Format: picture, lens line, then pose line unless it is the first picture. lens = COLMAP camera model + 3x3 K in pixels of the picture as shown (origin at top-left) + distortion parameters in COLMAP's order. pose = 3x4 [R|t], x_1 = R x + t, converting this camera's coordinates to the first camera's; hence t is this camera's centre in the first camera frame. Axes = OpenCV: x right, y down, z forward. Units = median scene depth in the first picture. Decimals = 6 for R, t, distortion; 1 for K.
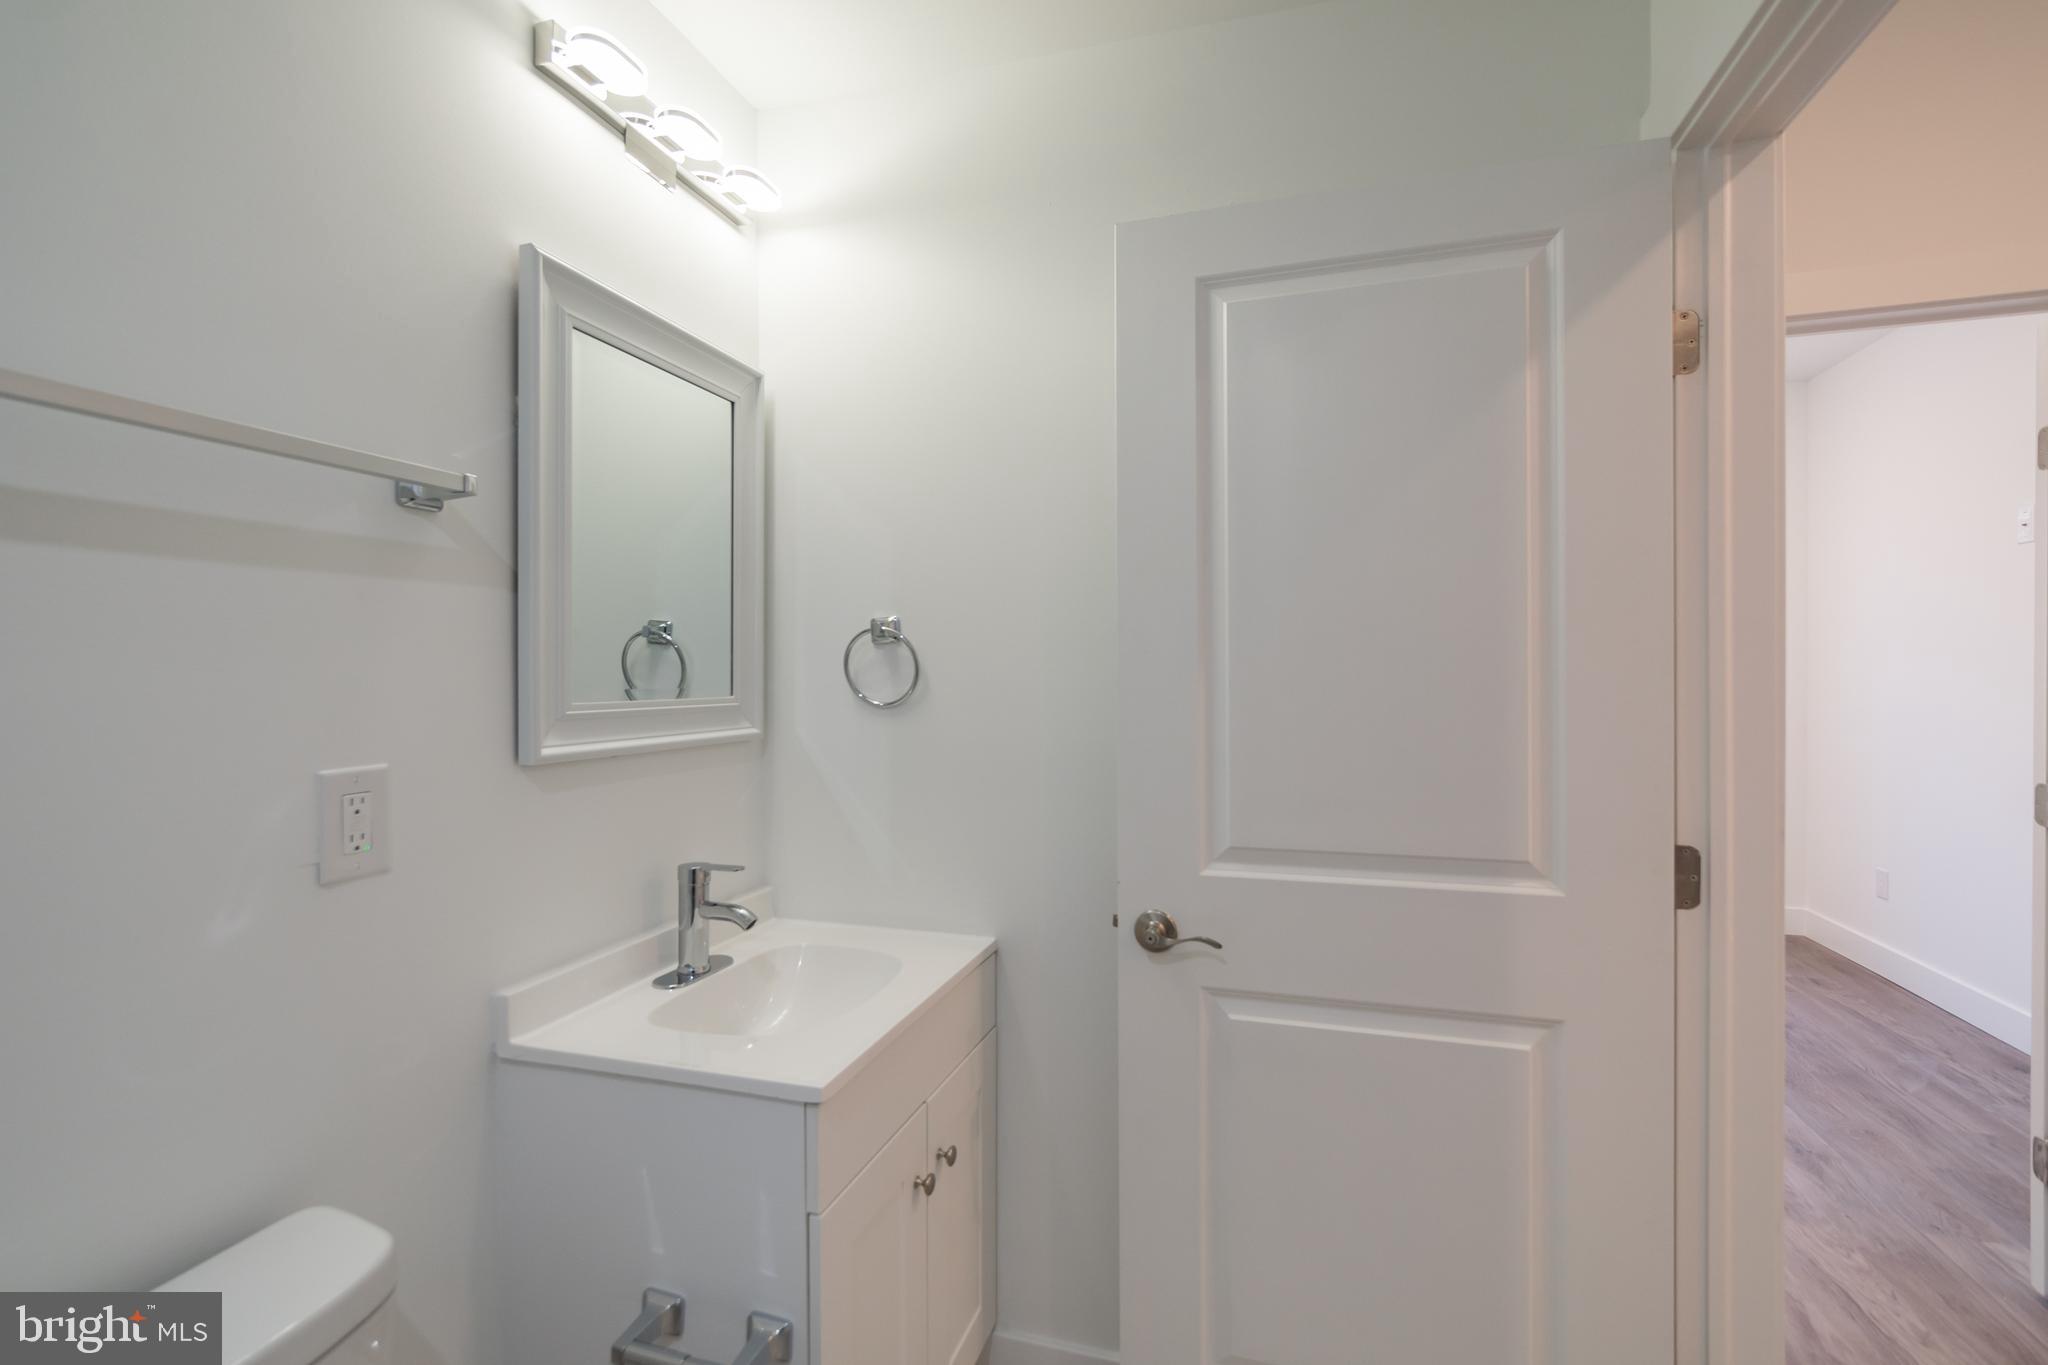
lens RADIAL K [[932.1, 0, 1031.8], [0, 932.1, 683.5], [0, 0, 1]] dist [0.001508, 0.000490]
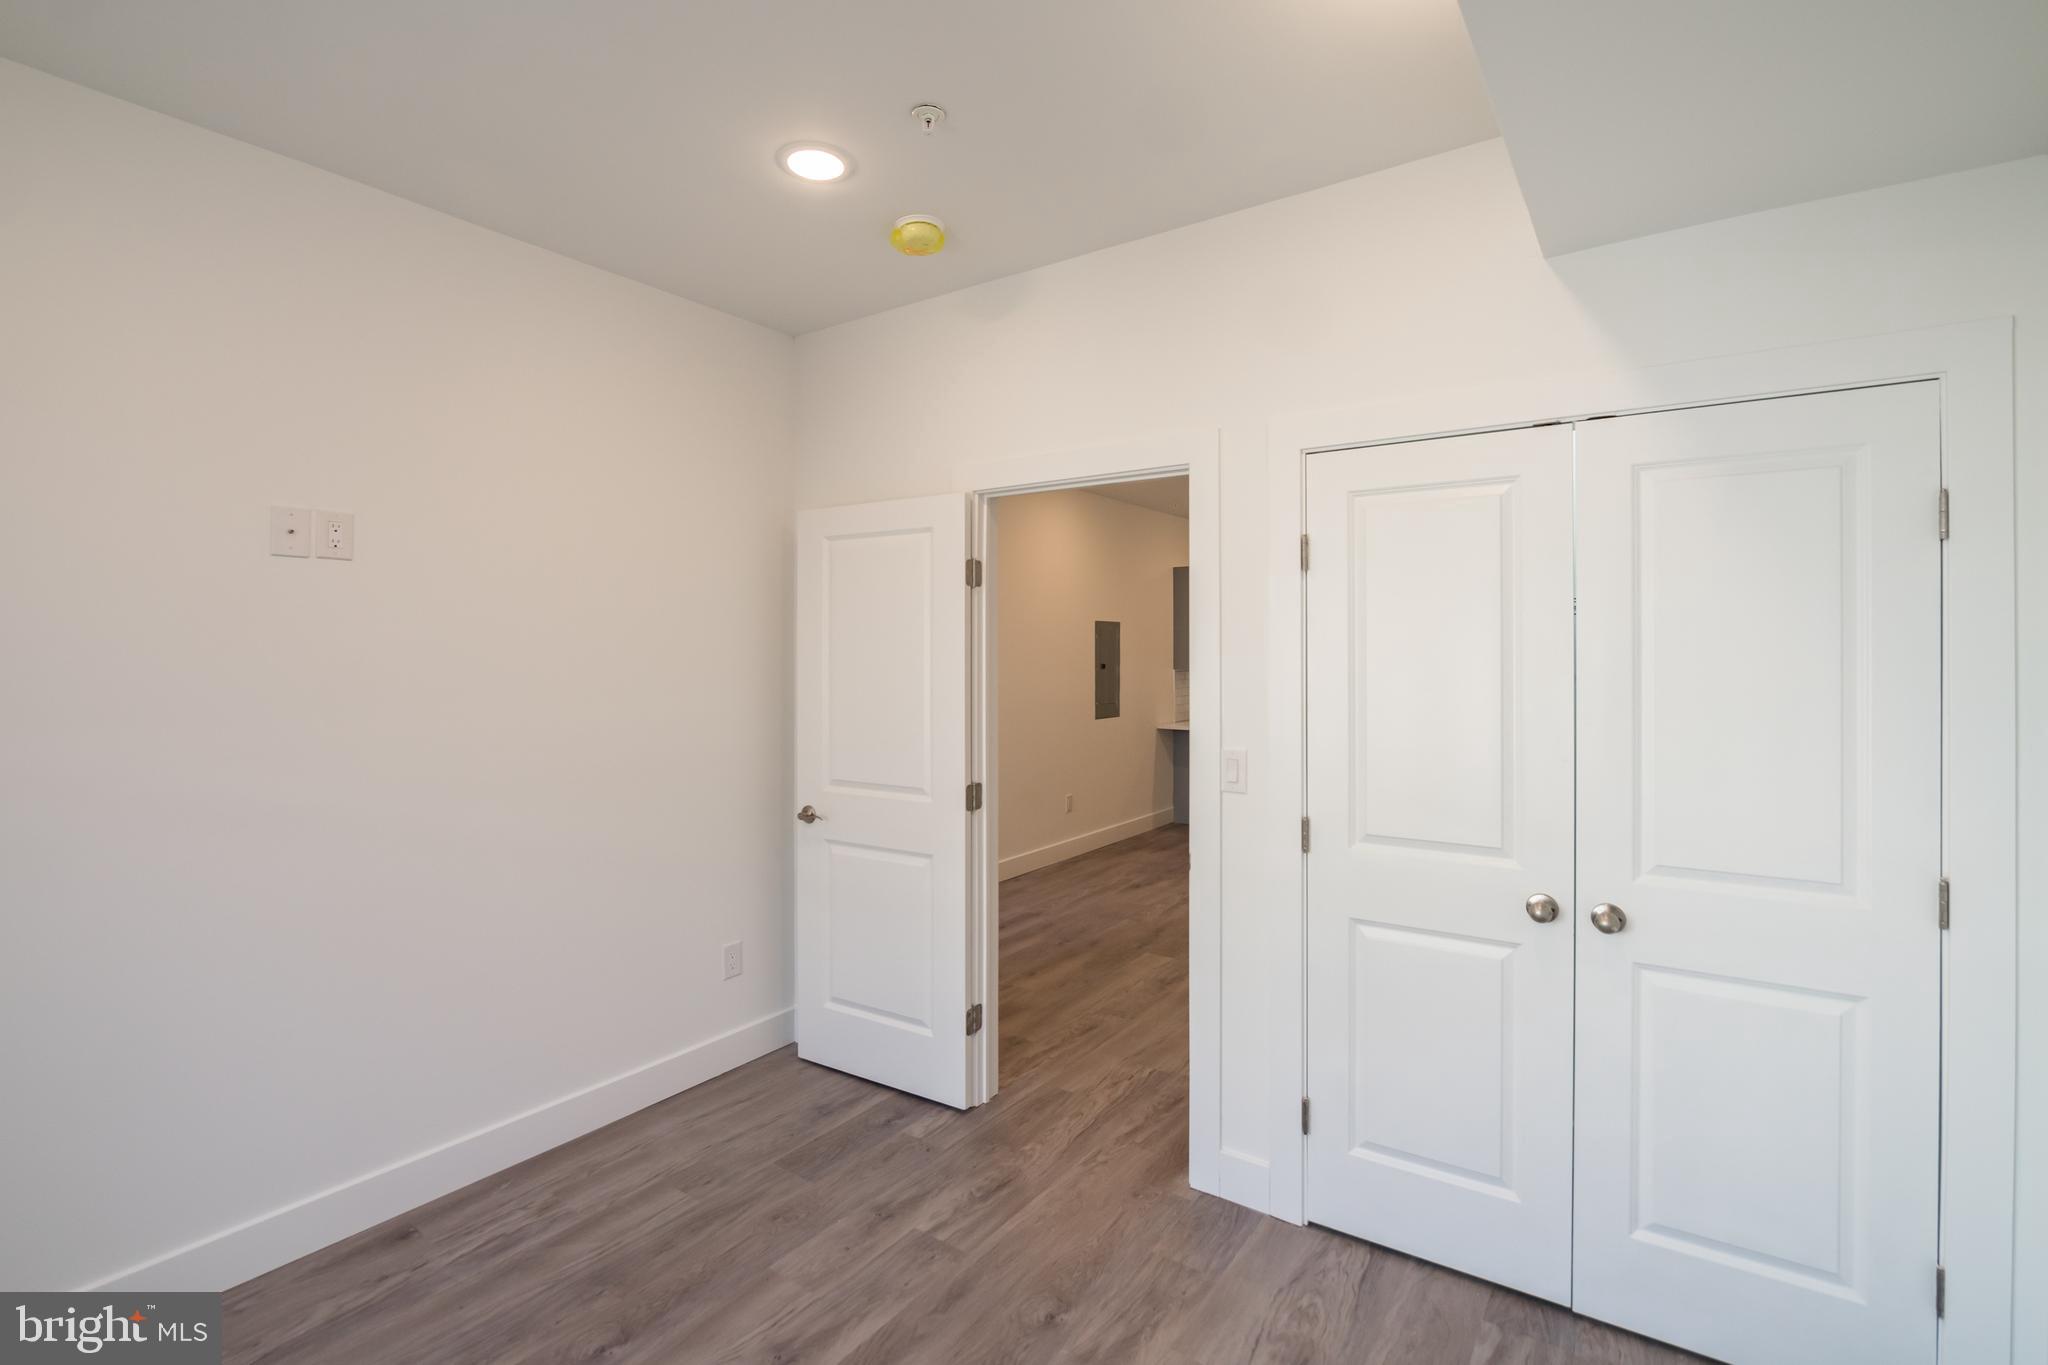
lens RADIAL K [[932.0, 0, 1001.8], [0, 932.0, 641.5], [0, 0, 1]] dist [-0.014837, -0.000165]
pose [[-0.944517, 0.007069, 0.328386, 0.372618], [0.006960, 0.999975, -0.001505, -0.101879], [-0.328388, 0.000865, -0.944543, 1.837231]]
